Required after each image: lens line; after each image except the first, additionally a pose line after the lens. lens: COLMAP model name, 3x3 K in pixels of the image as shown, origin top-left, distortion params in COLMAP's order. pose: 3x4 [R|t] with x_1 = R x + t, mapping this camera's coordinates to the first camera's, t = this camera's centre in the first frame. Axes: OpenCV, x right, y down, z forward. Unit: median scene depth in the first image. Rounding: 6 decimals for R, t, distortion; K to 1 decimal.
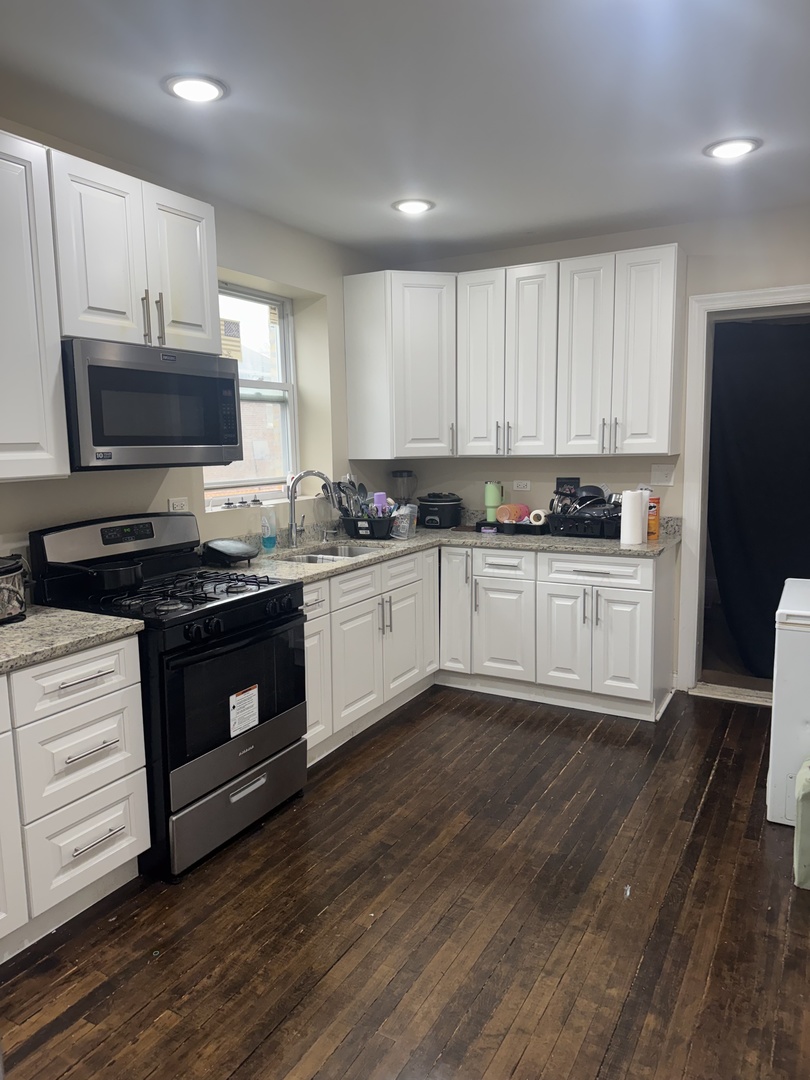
lens RADIAL K [[744.3, 0, 409.1], [0, 744.3, 534.3], [0, 0, 1]] dist [0.013557, -0.007601]
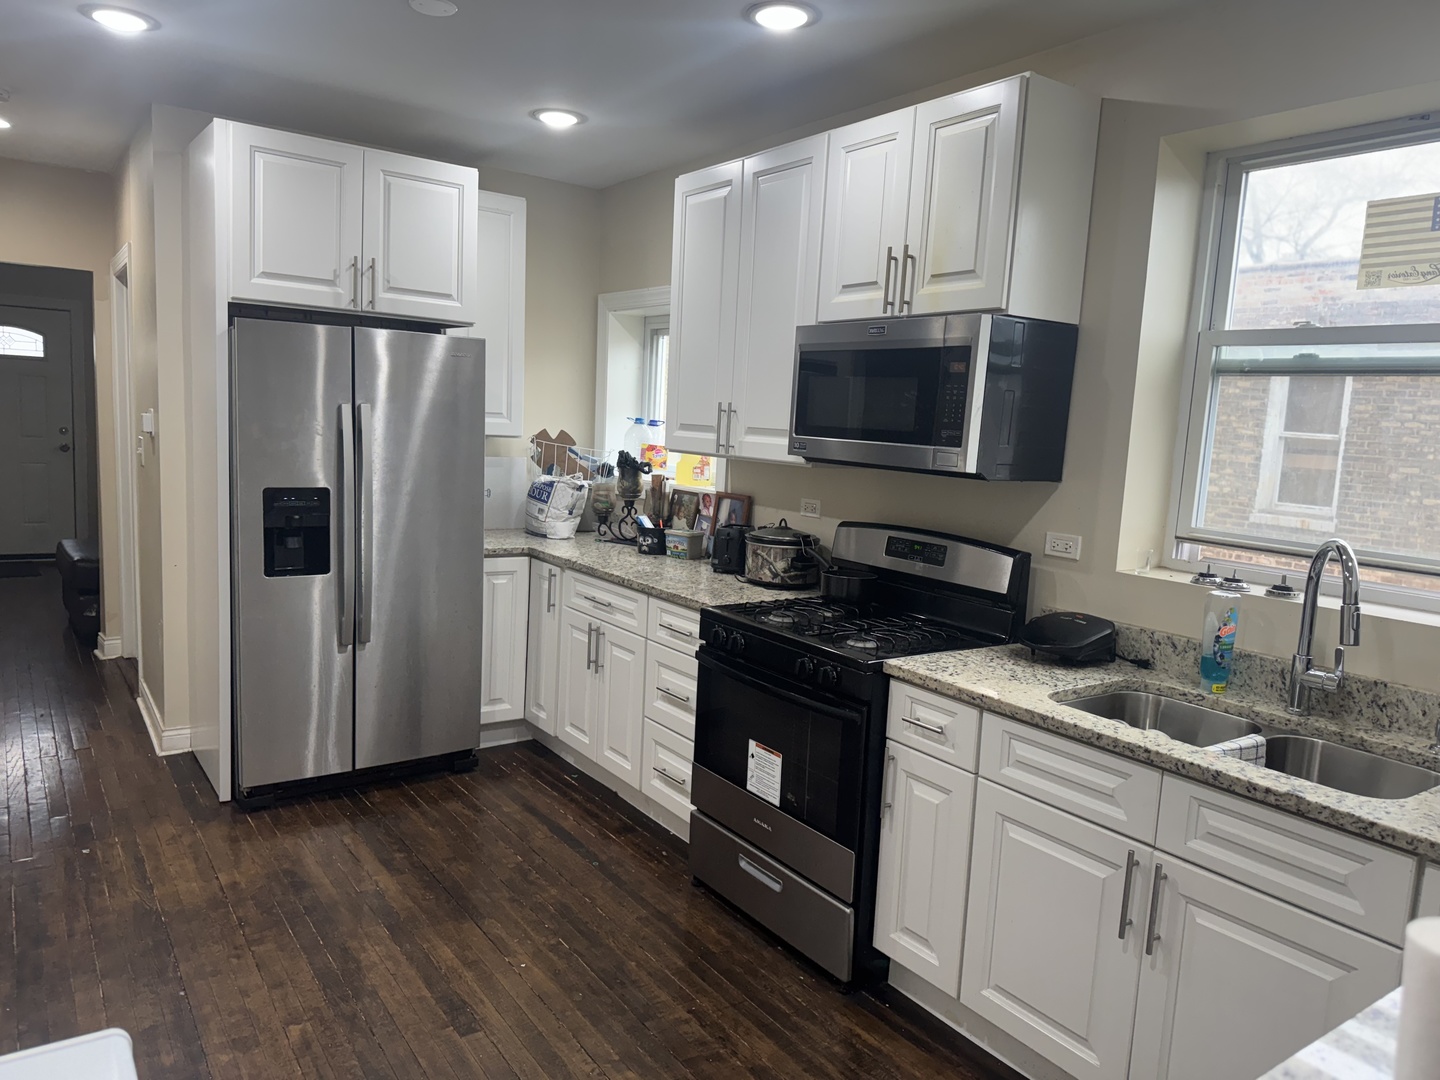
lens RADIAL K [[992.4, 0, 714.4], [0, 992.4, 539.3], [0, 0, 1]] dist [0.013557, -0.007601]
pose [[-0.438914, 0.097677, -0.893204, 0.714752], [-0.167206, 0.967832, 0.188001, -0.190251], [0.882835, 0.231865, -0.408462, 1.327116]]
